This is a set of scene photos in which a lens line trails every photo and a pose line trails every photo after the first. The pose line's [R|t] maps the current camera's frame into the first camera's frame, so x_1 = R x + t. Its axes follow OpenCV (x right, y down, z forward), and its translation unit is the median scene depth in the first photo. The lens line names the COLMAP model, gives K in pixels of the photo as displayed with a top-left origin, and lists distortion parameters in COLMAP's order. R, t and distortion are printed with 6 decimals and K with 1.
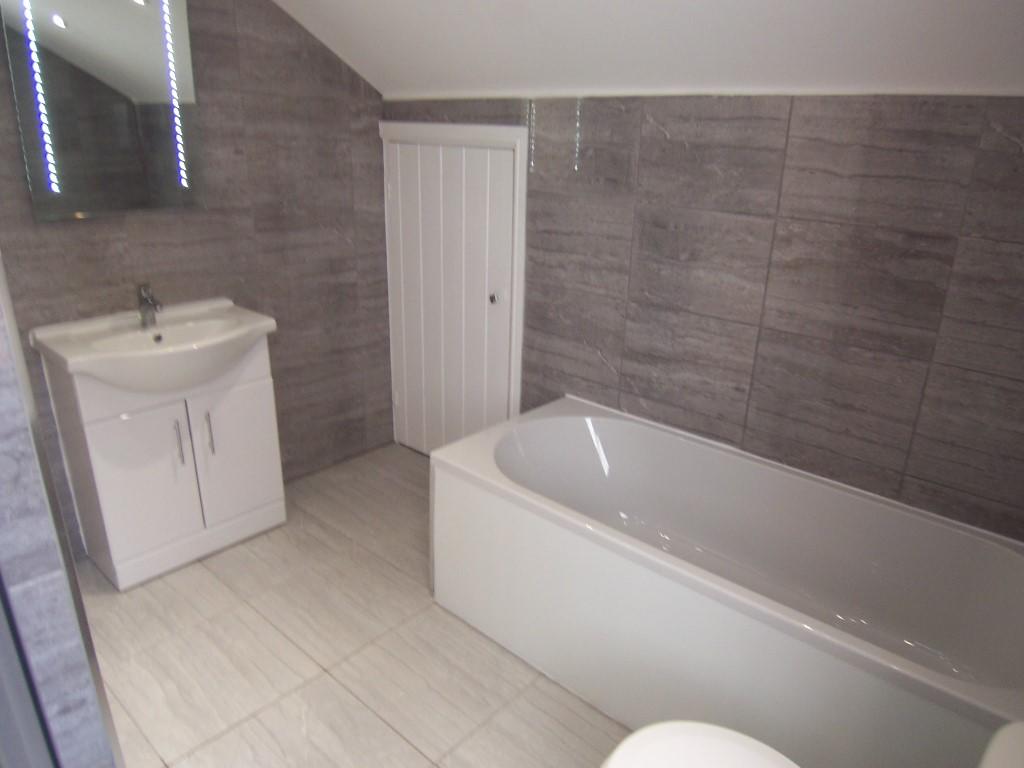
lens RADIAL K [[689.9, 0, 514.4], [0, 689.9, 388.7], [0, 0, 1]] dist [0.003701, -0.060220]
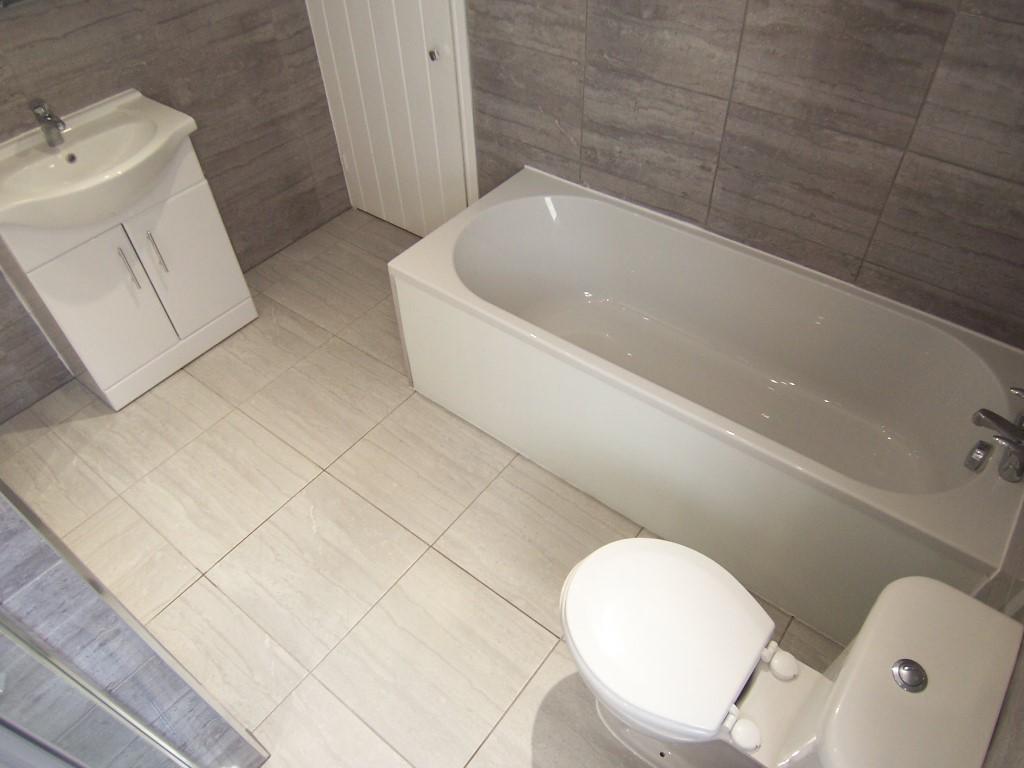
lens RADIAL K [[695.7, 0, 512.0], [0, 695.7, 384.0], [0, 0, 1]] dist [-0.008504, -0.034535]
pose [[0.995966, -0.089671, 0.003179, 0.033217], [0.079397, 0.897252, 0.434321, -0.159727], [-0.041798, -0.432316, 0.900753, 0.031694]]
